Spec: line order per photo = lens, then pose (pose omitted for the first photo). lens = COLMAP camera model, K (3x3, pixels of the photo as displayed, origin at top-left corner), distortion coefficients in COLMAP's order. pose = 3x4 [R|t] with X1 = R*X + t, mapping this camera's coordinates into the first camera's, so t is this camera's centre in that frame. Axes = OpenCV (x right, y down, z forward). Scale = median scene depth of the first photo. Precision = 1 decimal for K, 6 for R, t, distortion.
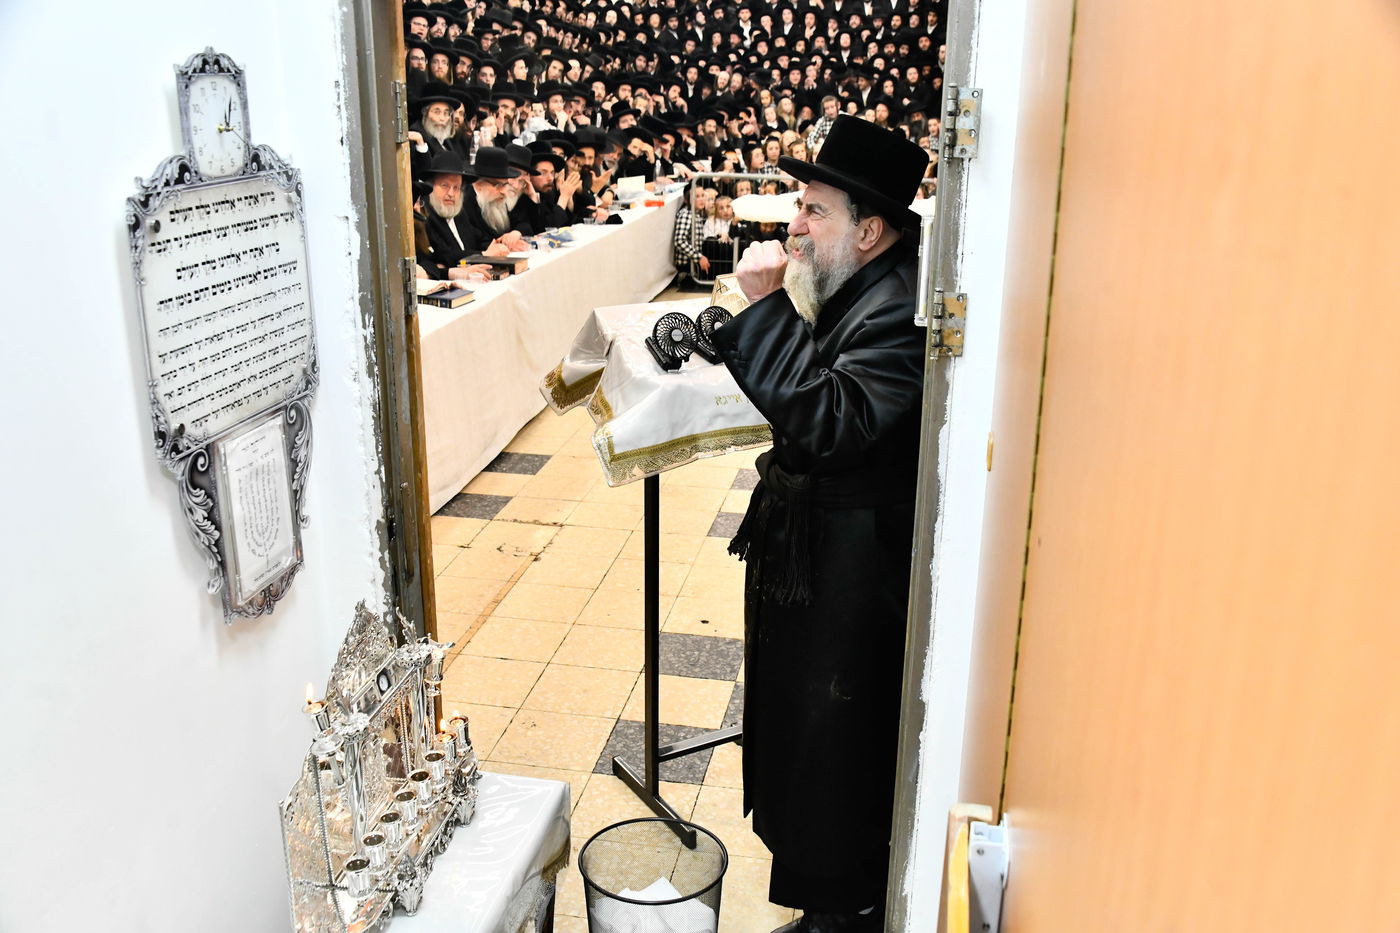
lens RADIAL K [[1314.7, 0, 712.5], [0, 1314.7, 485.1], [0, 0, 1]] dist [-0.034451, 0.000000]
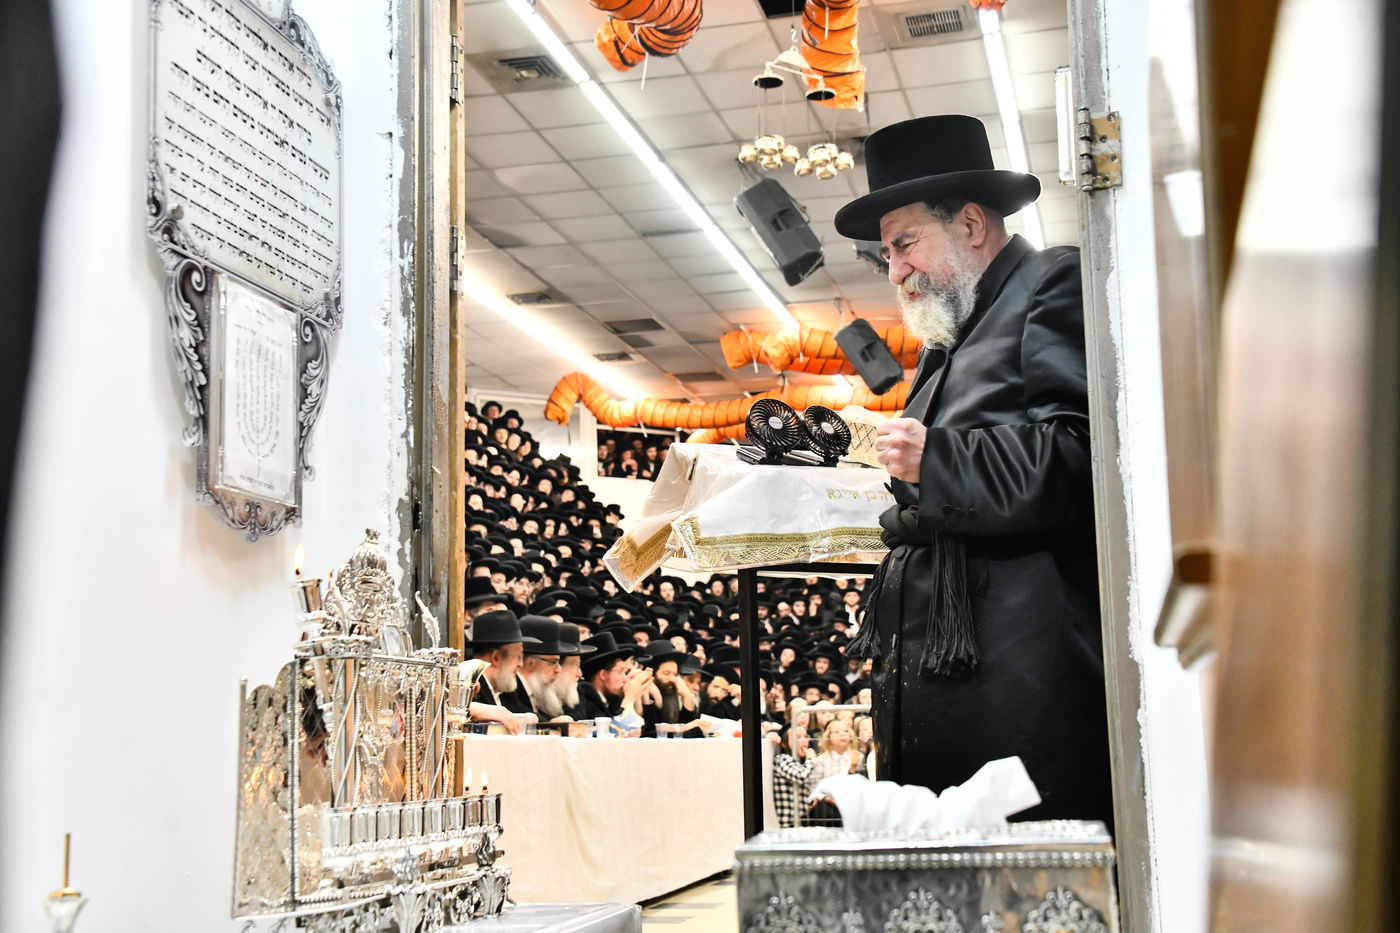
lens RADIAL K [[1696.4, 0, 705.5], [0, 1696.4, 493.5], [0, 0, 1]] dist [0.119233, 0.000000]
pose [[0.997304, -0.045894, -0.057266, -0.015912], [0.013099, 0.879121, -0.476418, 0.550207], [0.072209, 0.474383, 0.877352, 0.128361]]
